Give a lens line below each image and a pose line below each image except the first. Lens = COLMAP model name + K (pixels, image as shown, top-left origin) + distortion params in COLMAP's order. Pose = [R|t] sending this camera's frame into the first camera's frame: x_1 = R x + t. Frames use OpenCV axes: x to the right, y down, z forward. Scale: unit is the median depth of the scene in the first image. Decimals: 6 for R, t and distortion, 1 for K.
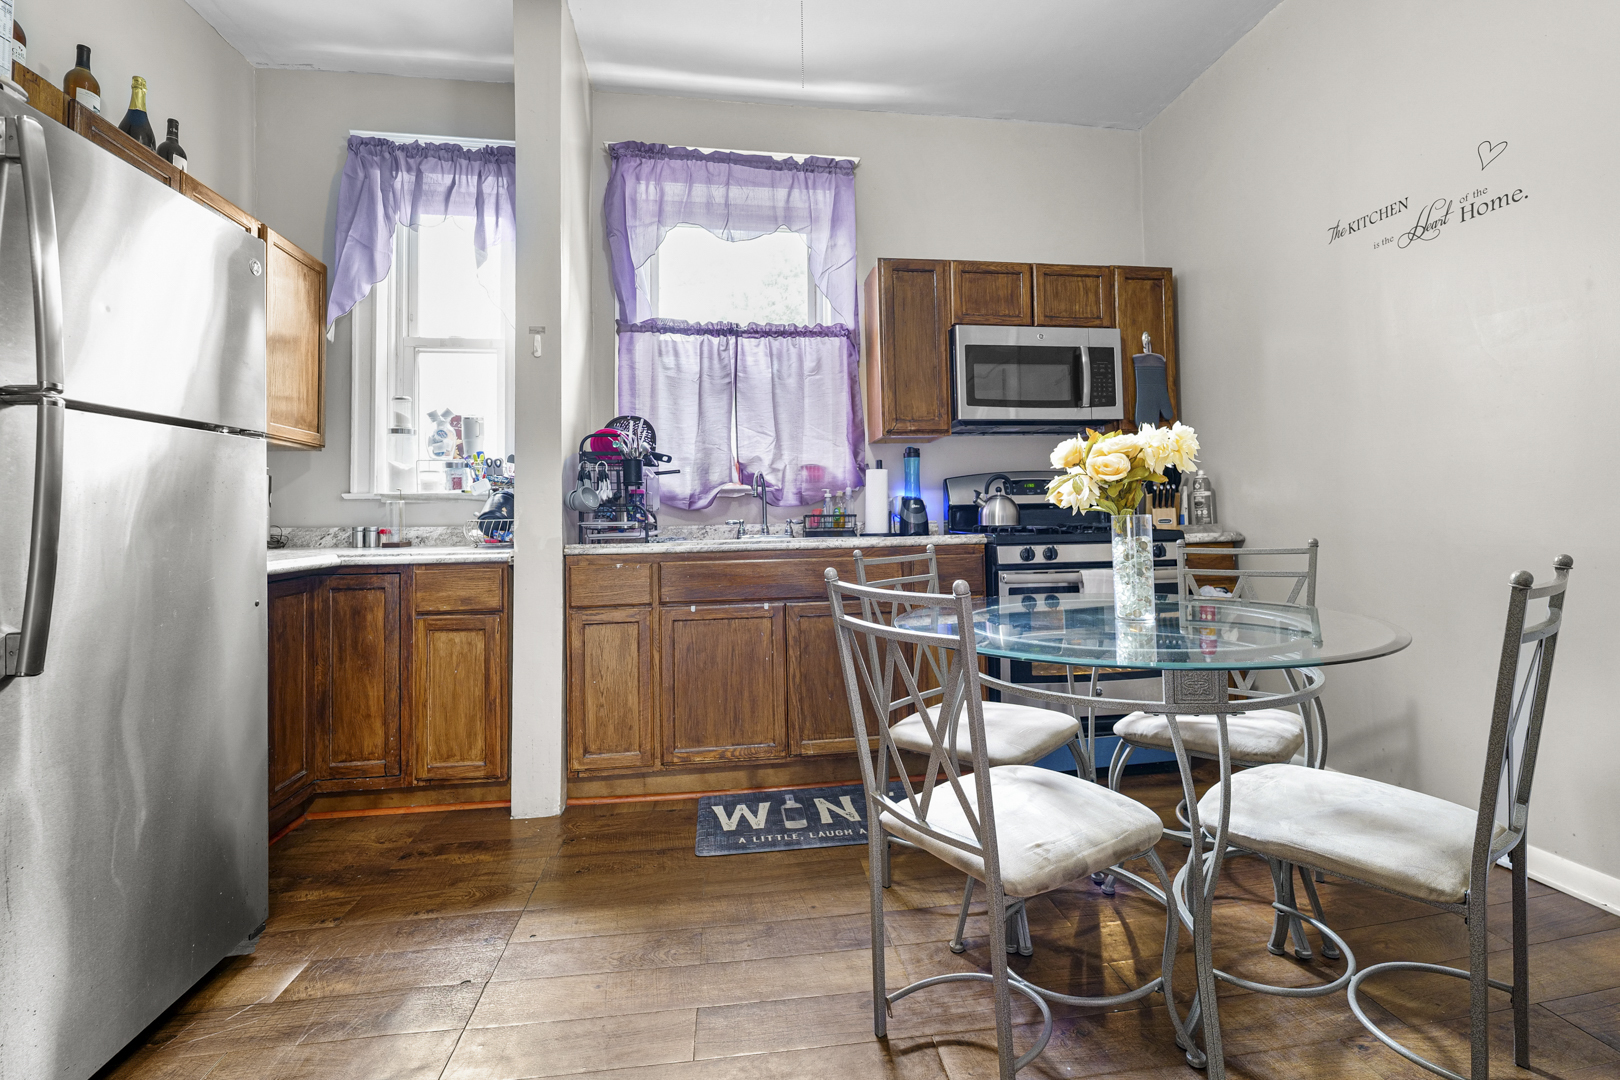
lens RADIAL K [[727.0, 0, 830.3], [0, 727.0, 502.8], [0, 0, 1]] dist [0.000183, -0.000213]
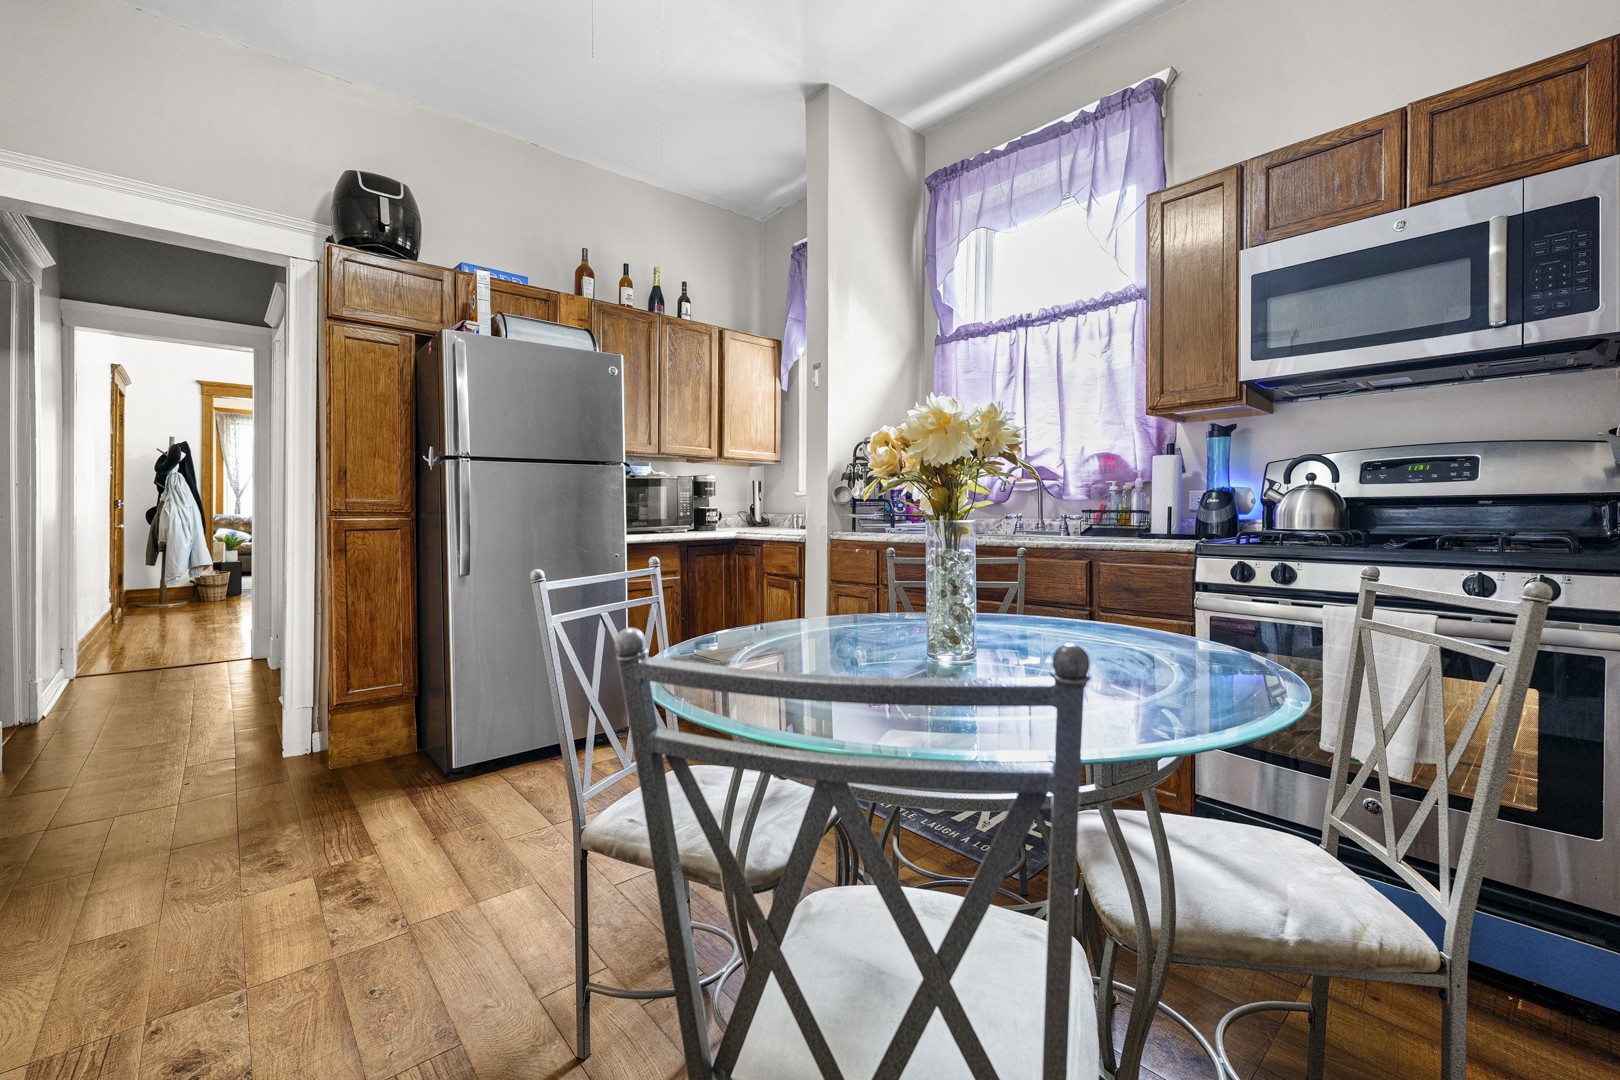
lens RADIAL K [[672.9, 0, 812.6], [0, 672.9, 525.7], [0, 0, 1]] dist [-0.001485, -0.000314]
pose [[0.548706, 0.032691, -0.835376, 0.580956], [0.007452, 0.999004, 0.043989, -0.004425], [0.835982, -0.030362, 0.547916, 0.309187]]
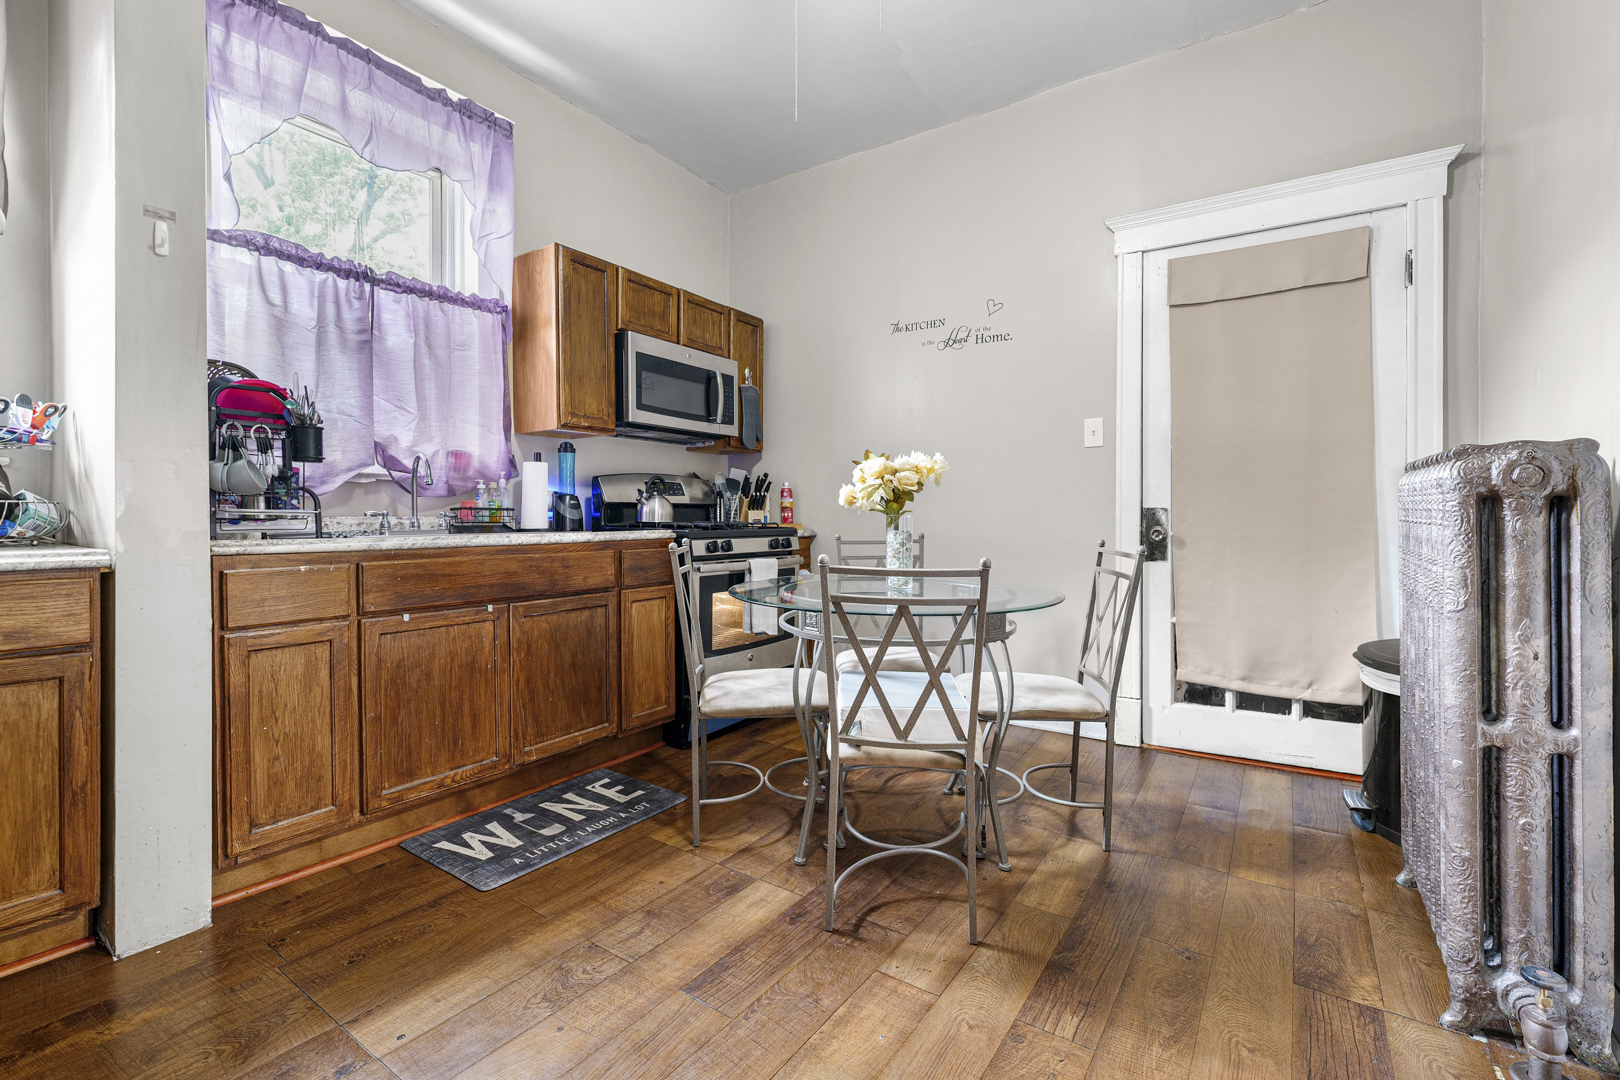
lens RADIAL K [[696.3, 0, 802.6], [0, 696.3, 534.0], [0, 0, 1]] dist [-0.002584, 0.000294]
pose [[0.690598, 0.001800, 0.723237, -0.434423], [-0.032541, 0.999062, 0.028586, 0.013439], [-0.722507, -0.043276, 0.690008, 0.129826]]
